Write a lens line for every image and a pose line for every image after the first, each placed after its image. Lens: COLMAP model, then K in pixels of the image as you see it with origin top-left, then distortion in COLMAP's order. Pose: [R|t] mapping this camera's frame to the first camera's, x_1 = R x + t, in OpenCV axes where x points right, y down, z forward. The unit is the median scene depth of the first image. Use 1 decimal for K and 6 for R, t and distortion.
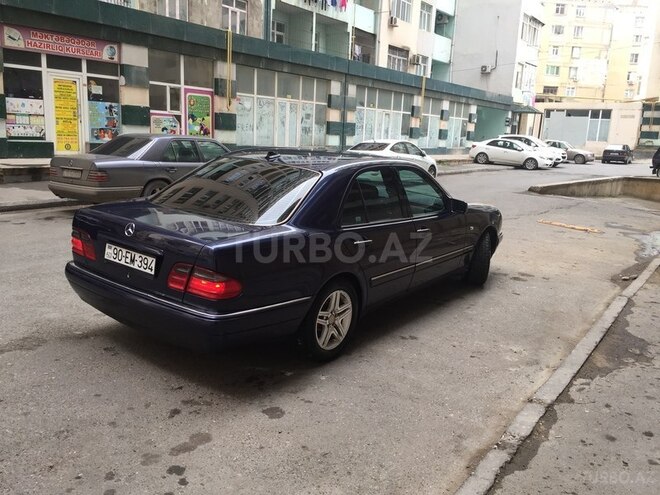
lens RADIAL K [[561.3, 0, 329.5], [0, 561.3, 244.1], [0, 0, 1]] dist [0.092847, -0.130072]
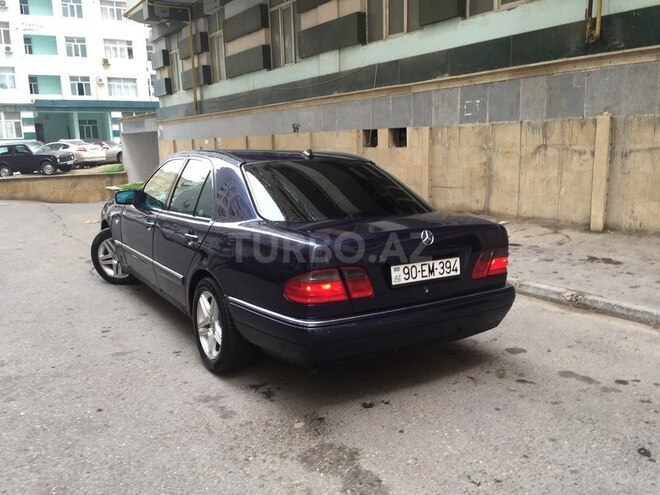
lens RADIAL K [[561.3, 0, 329.5], [0, 561.3, 244.1], [0, 0, 1]] dist [0.092847, -0.130072]
pose [[0.350478, -0.222995, 0.909636, -0.154445], [0.225465, 0.962767, 0.149149, -0.023206], [-0.909027, 0.152818, 0.387707, 0.102053]]
